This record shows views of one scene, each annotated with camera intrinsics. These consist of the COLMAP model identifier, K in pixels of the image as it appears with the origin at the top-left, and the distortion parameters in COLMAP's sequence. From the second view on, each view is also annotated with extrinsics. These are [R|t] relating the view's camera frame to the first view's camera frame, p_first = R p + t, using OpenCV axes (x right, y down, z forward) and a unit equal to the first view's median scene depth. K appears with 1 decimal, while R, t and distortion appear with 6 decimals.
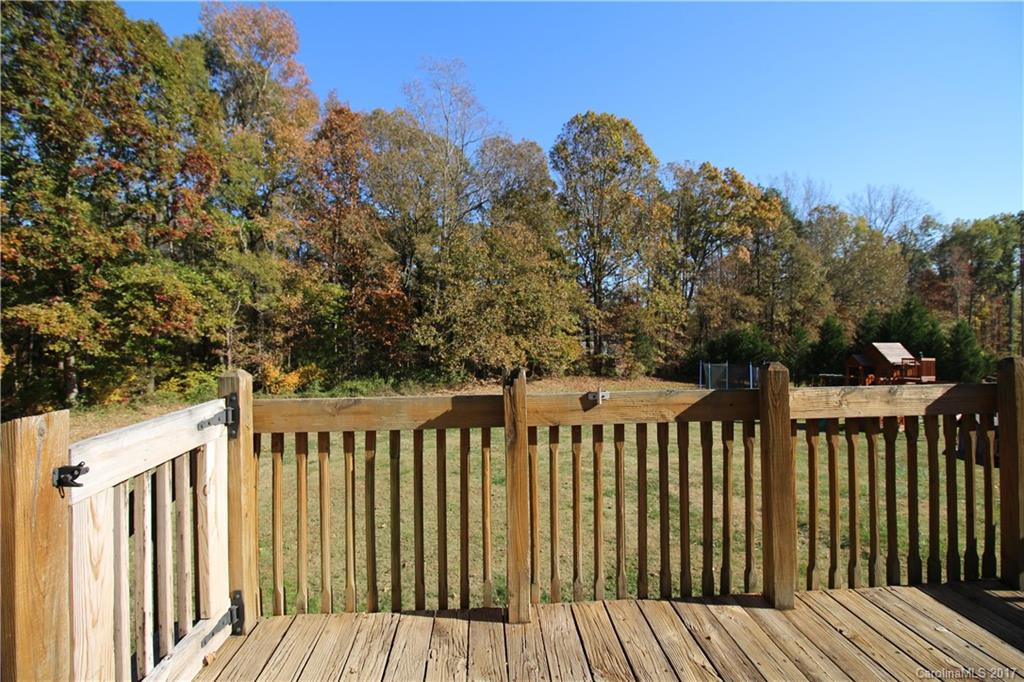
lens RADIAL K [[475.7, 0, 510.5], [0, 475.7, 330.5], [0, 0, 1]] dist [-0.005372, -0.008516]
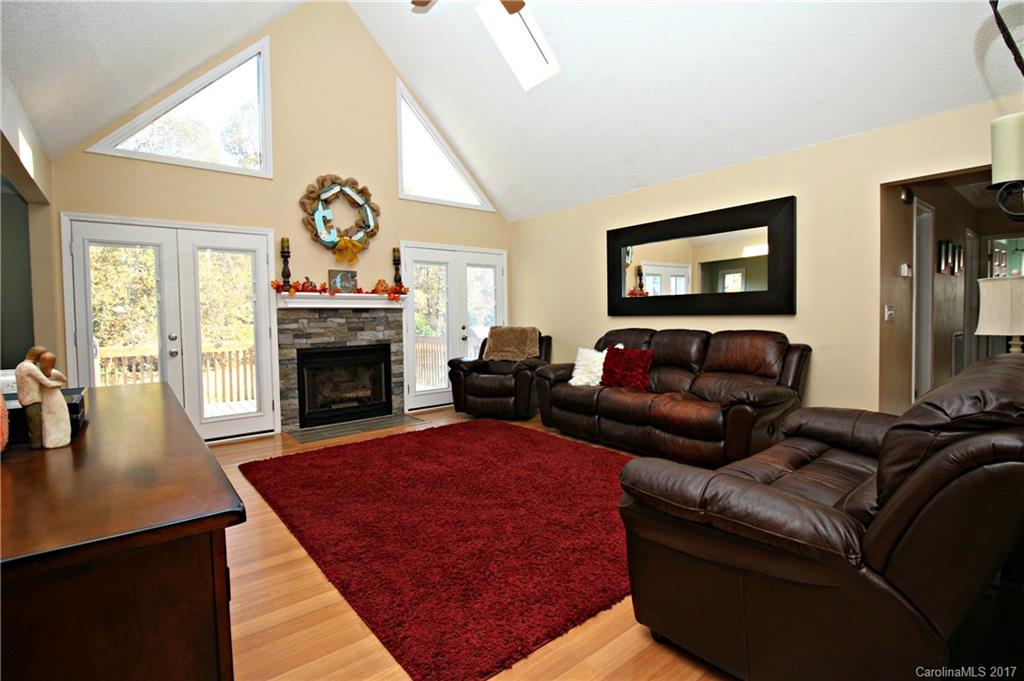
lens RADIAL K [[475.7, 0, 510.3], [0, 475.7, 331.1], [0, 0, 1]] dist [-0.005372, -0.008516]
pose [[0.813360, -0.020266, 0.581408, -0.005950], [0.003592, 0.999549, 0.029816, -0.003064], [-0.581750, -0.022162, 0.813066, -0.151823]]
